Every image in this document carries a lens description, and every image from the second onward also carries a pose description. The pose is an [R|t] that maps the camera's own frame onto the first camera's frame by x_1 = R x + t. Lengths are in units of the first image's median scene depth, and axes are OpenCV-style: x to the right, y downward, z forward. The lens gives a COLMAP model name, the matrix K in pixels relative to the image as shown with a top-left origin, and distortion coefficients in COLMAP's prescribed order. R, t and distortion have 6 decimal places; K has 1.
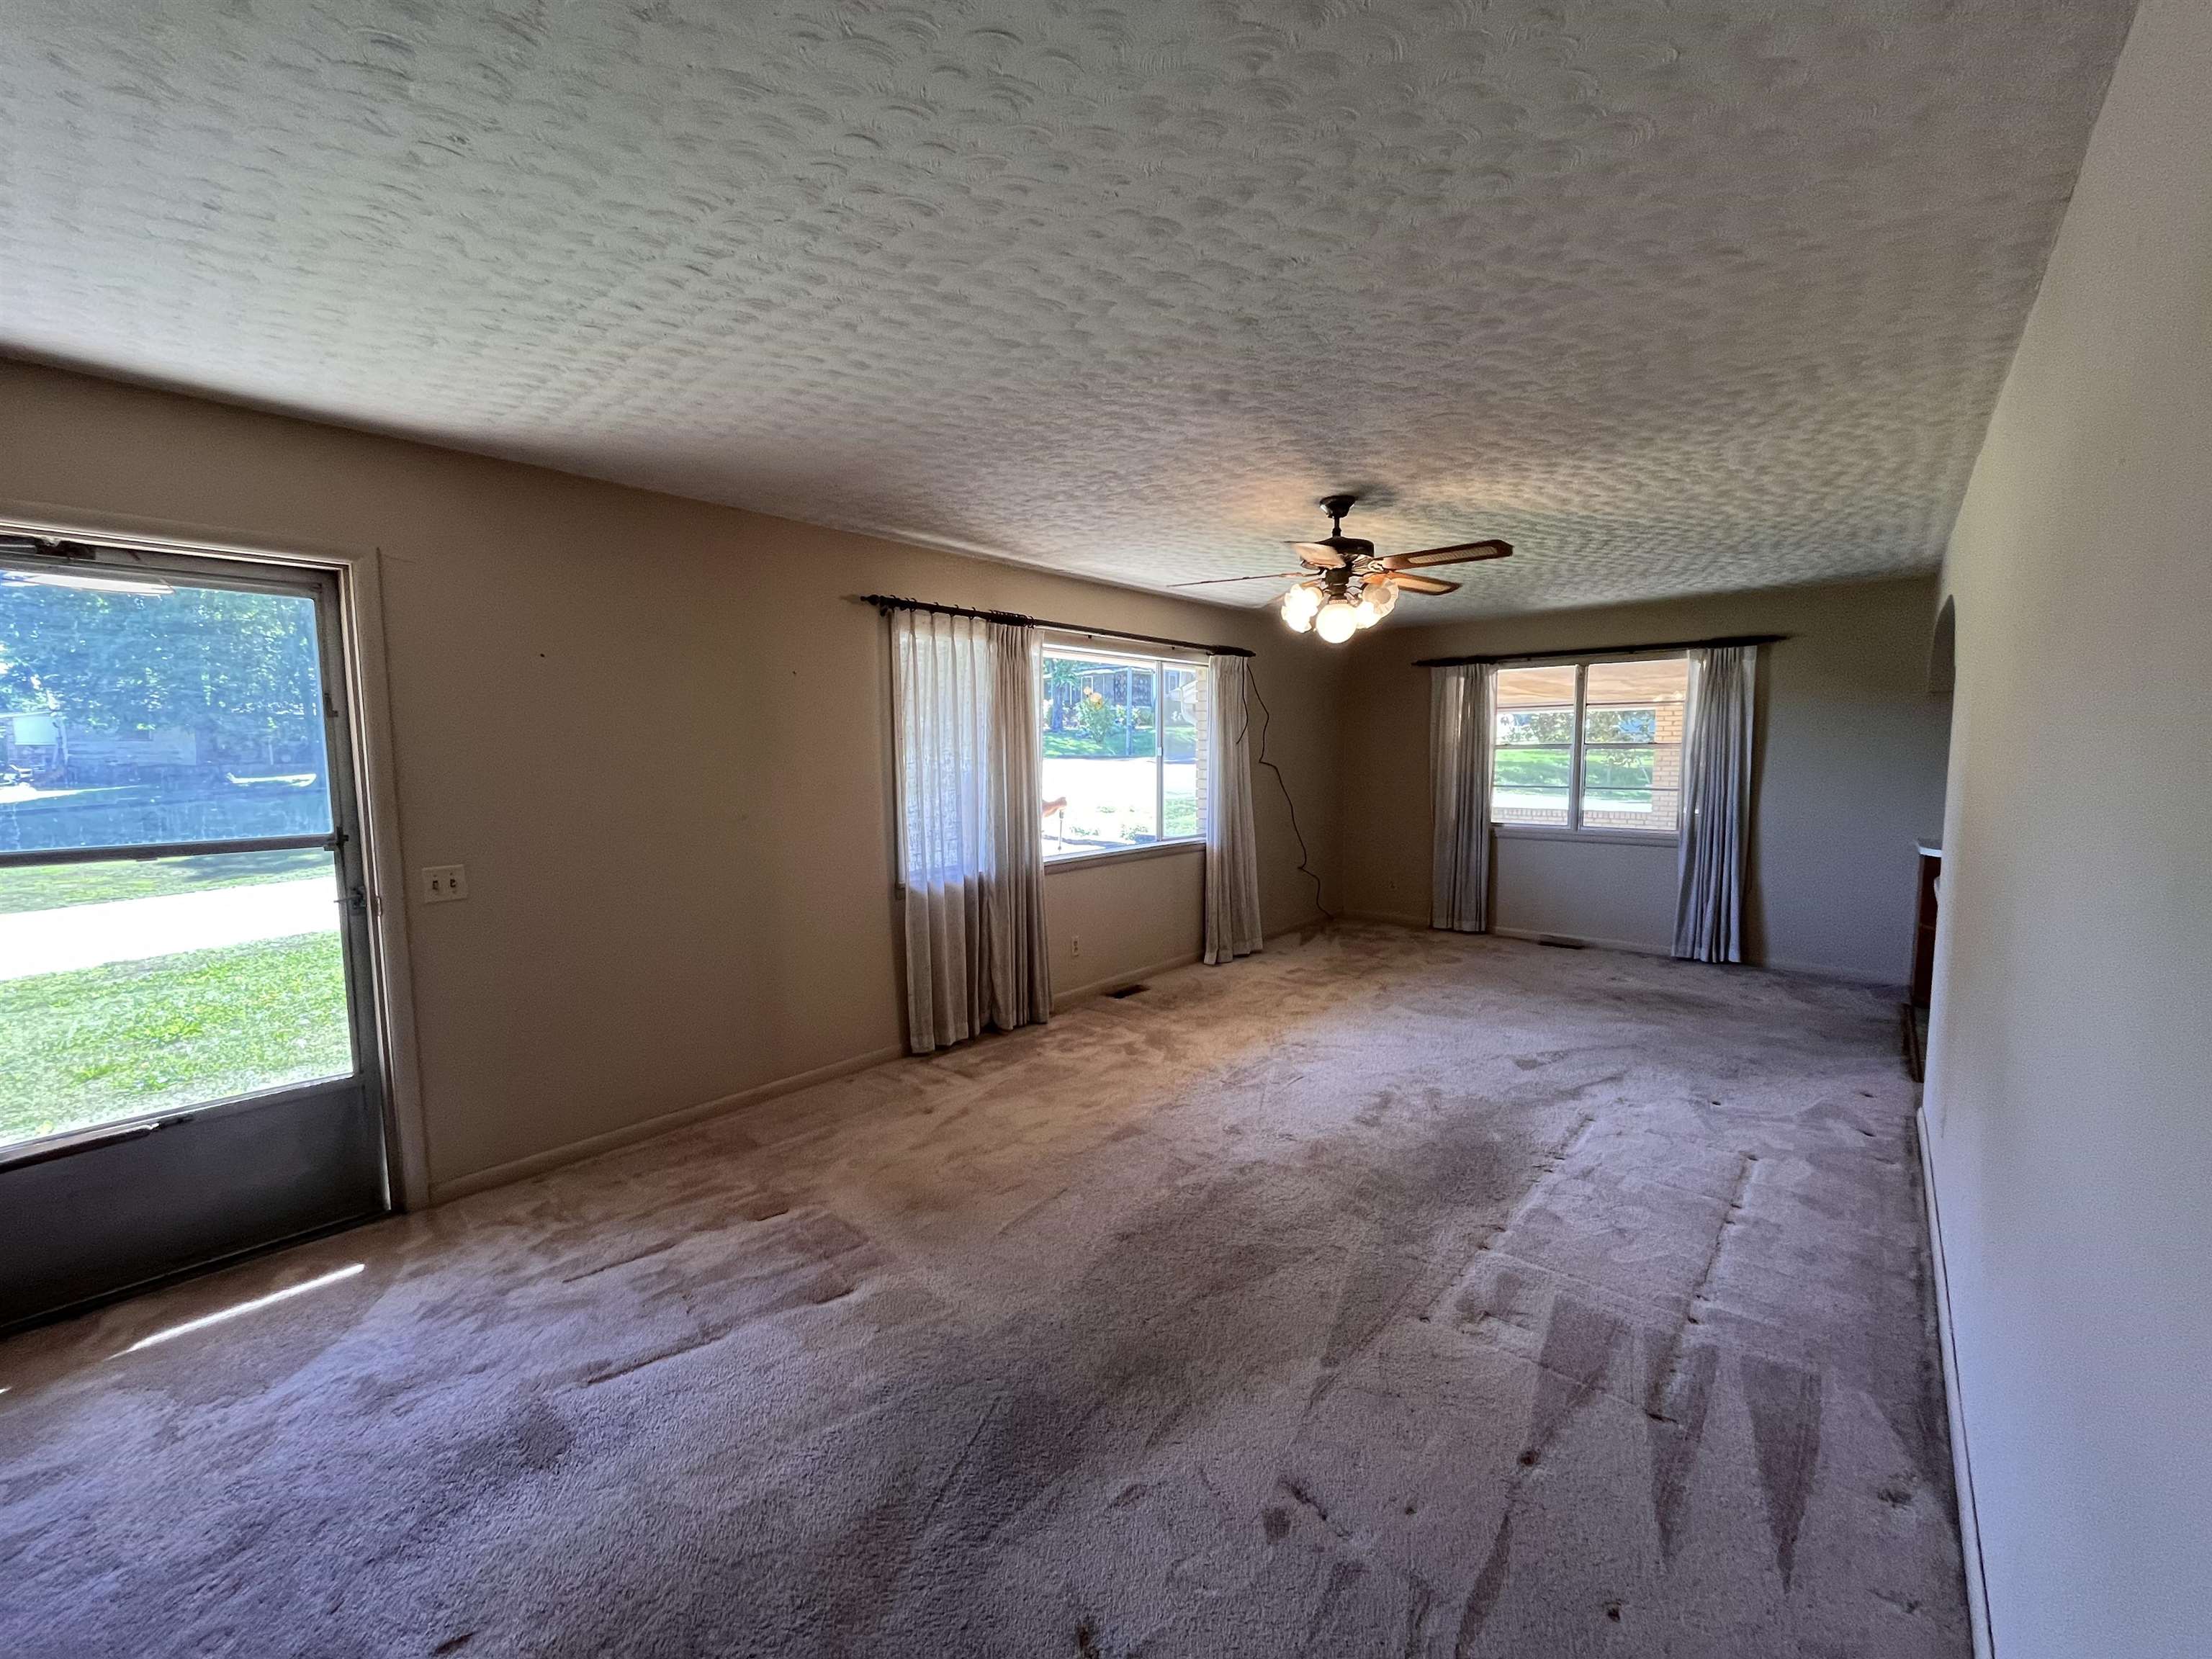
lens RADIAL K [[890.0, 0, 1094.8], [0, 890.0, 829.4], [0, 0, 1]] dist [-0.003306, 0.000061]
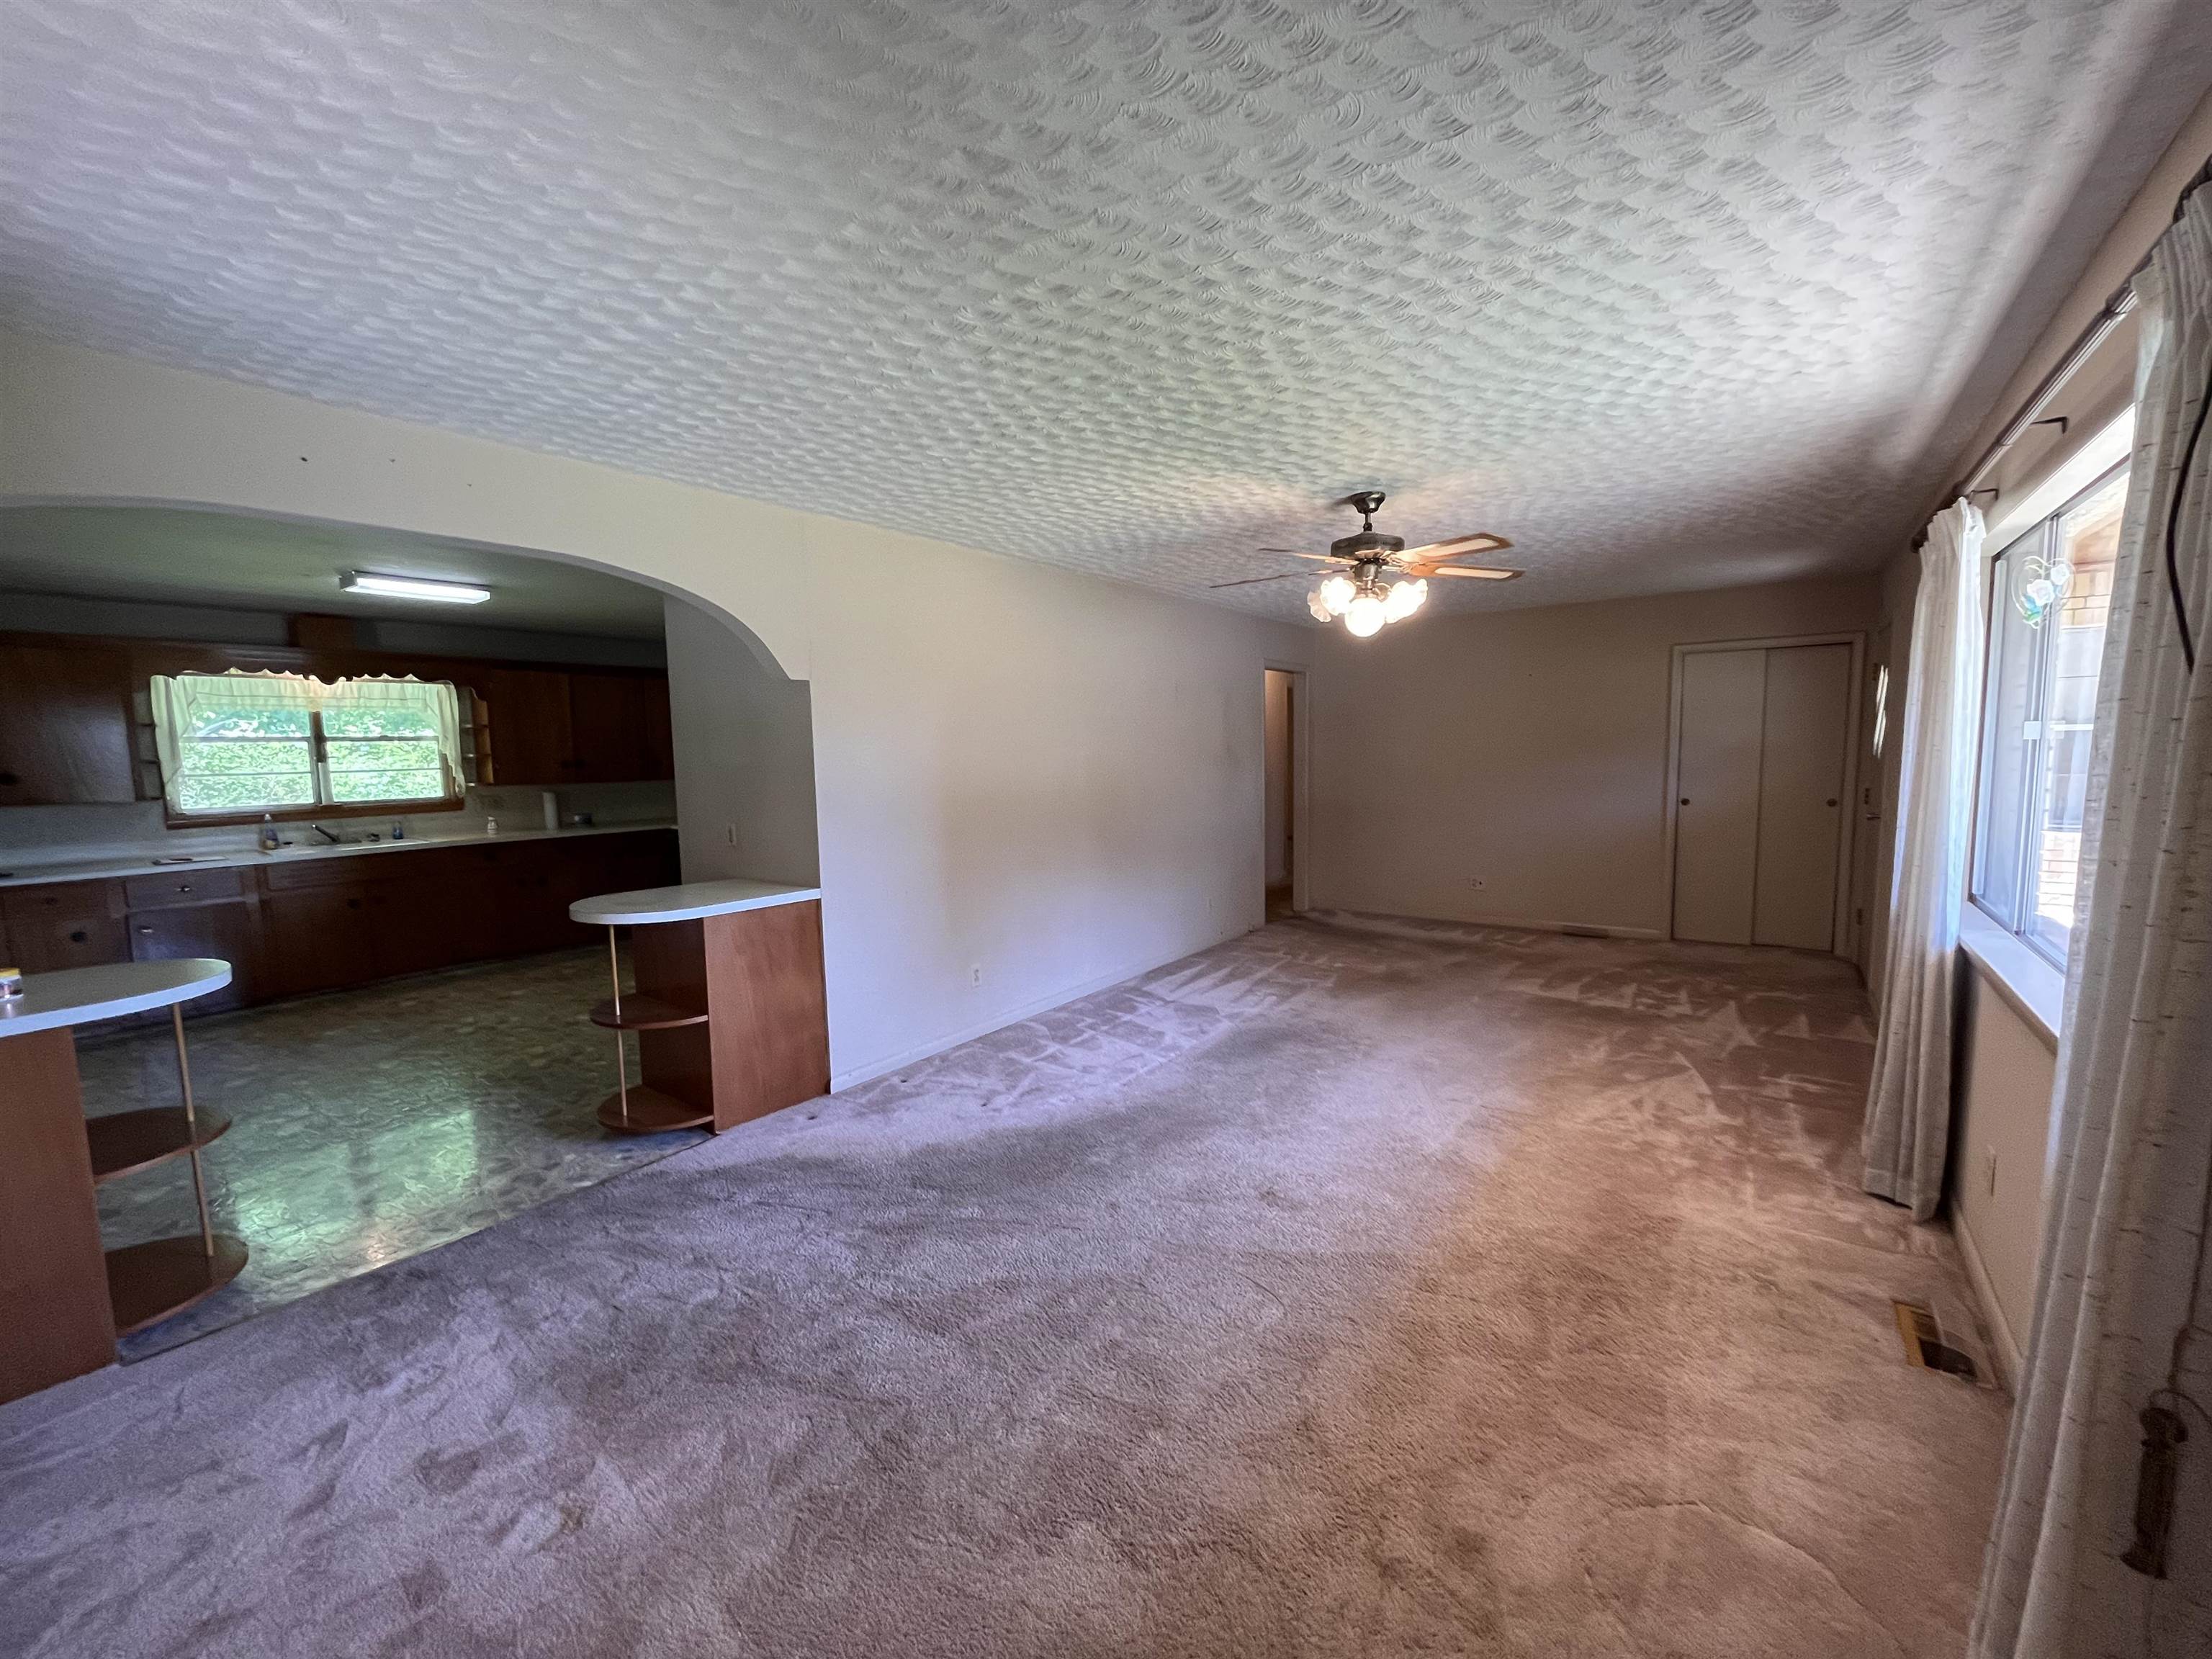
lens RADIAL K [[890.0, 0, 1094.4], [0, 890.0, 836.3], [0, 0, 1]] dist [-0.003306, 0.000061]
pose [[-0.995951, 0.037205, -0.081834, 0.512141], [0.020836, 0.981085, 0.192452, -0.141355], [0.087447, 0.189968, -0.977888, 1.528668]]
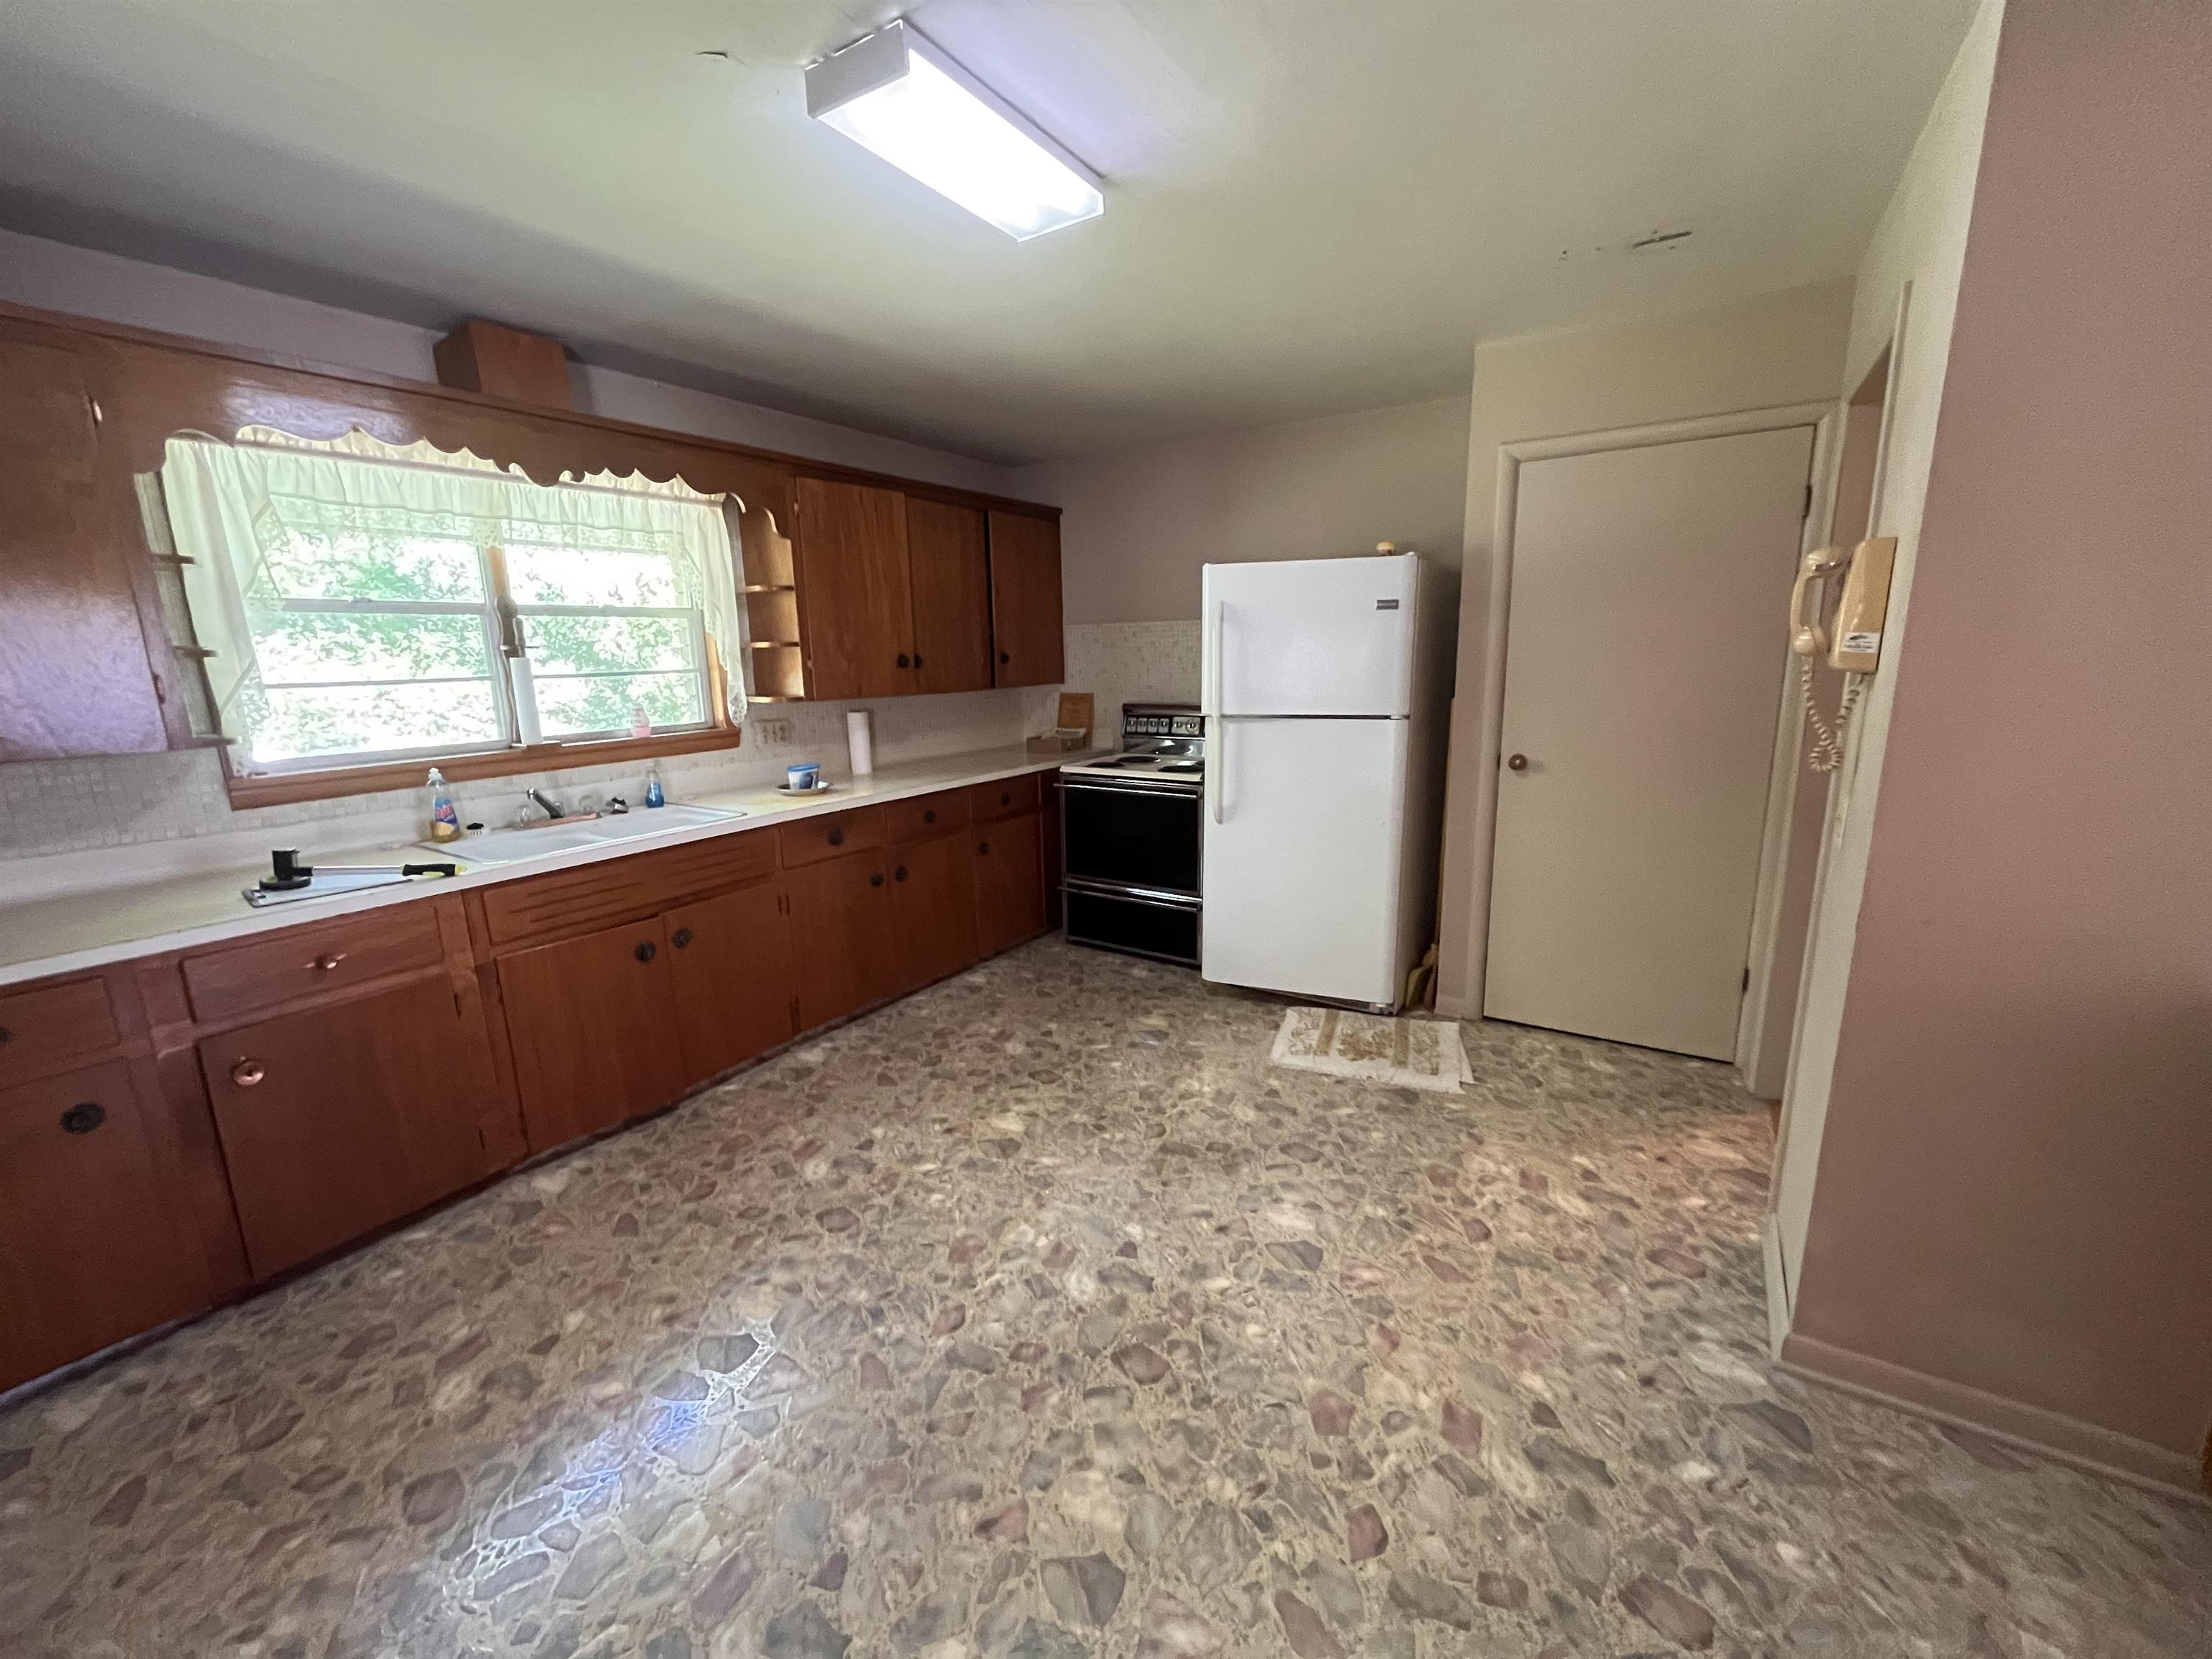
lens RADIAL K [[890.0, 0, 1093.6], [0, 890.0, 837.3], [0, 0, 1]] dist [-0.003306, 0.000061]
pose [[-0.988723, 0.062866, -0.135925, 1.218977], [0.020059, 0.955040, 0.295799, -0.077193], [0.148409, 0.289736, -0.945530, 0.834191]]
